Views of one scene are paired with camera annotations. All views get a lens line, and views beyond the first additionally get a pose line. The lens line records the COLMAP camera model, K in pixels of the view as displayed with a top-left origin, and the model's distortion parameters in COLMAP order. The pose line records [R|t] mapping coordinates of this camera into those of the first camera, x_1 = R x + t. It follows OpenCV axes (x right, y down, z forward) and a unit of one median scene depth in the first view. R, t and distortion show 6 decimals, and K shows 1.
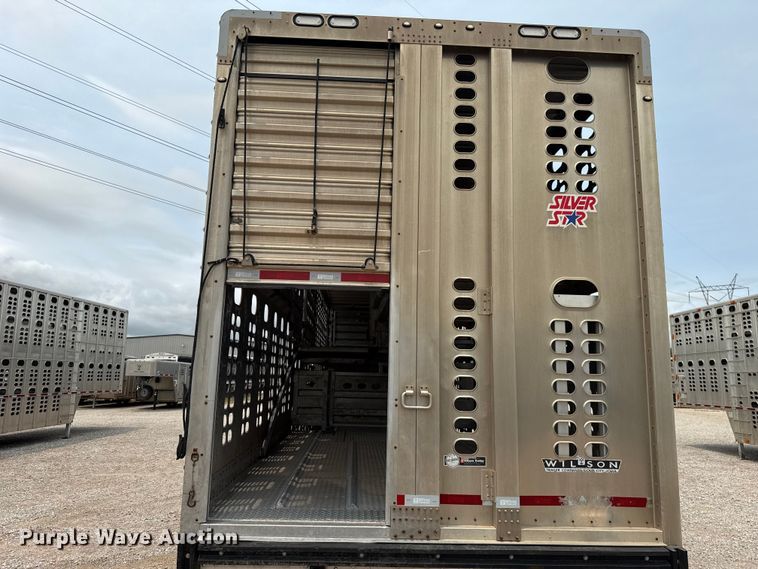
lens RADIAL K [[531.9, 0, 379.0], [0, 531.9, 284.5], [0, 0, 1]] dist [0.103276, -0.147110]
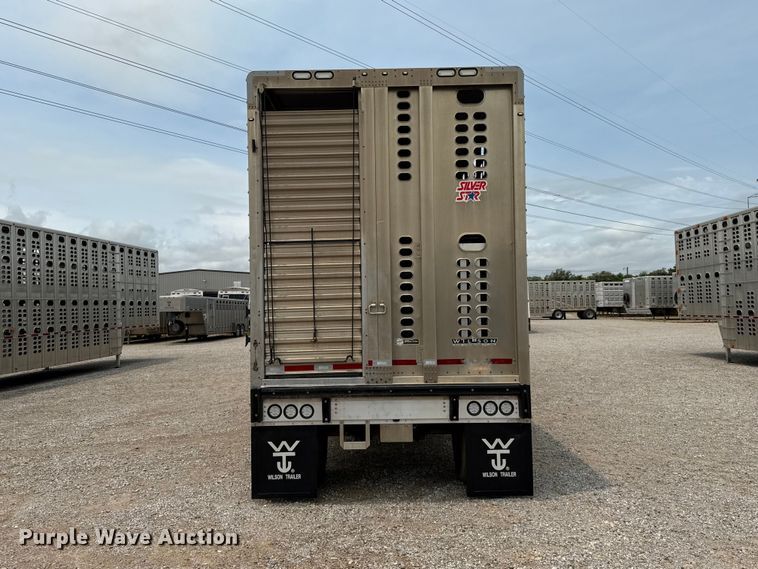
lens RADIAL K [[598.8, 0, 379.0], [0, 598.8, 284.5], [0, 0, 1]] dist [0.175950, -0.351313]
pose [[0.997461, -0.042871, -0.056860, 0.167033], [0.050092, 0.989936, 0.132357, -0.108933], [0.050614, -0.134869, 0.989570, -0.821057]]
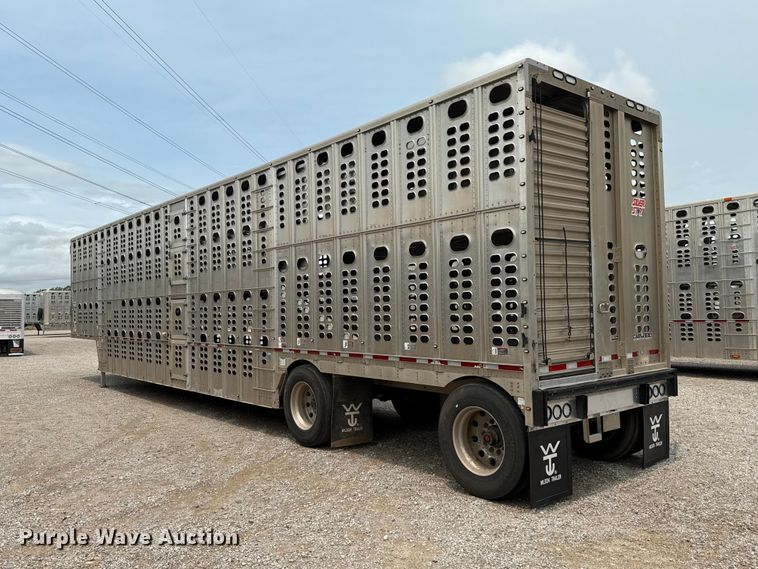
lens RADIAL K [[598.8, 0, 379.0], [0, 598.8, 284.5], [0, 0, 1]] dist [0.175950, -0.351313]
pose [[0.797603, -0.016026, 0.602969, -1.620028], [-0.062529, 0.992064, 0.109081, -0.042964], [-0.599932, -0.124707, 0.790272, -0.178476]]
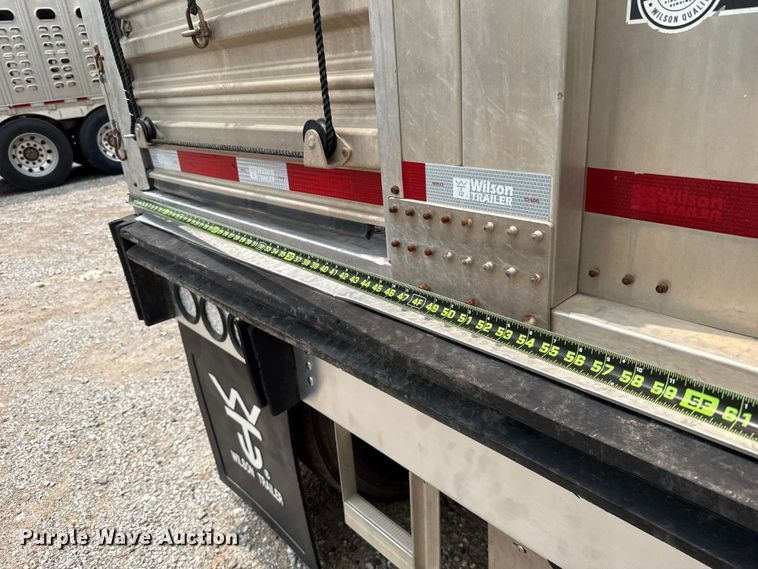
lens RADIAL K [[531.9, 0, 379.0], [0, 531.9, 284.5], [0, 0, 1]] dist [0.103276, -0.147110]
pose [[0.650463, 0.222522, -0.726211, 0.193008], [0.224743, 0.856919, 0.463875, 0.274529], [0.725526, -0.464944, 0.507384, 0.716395]]
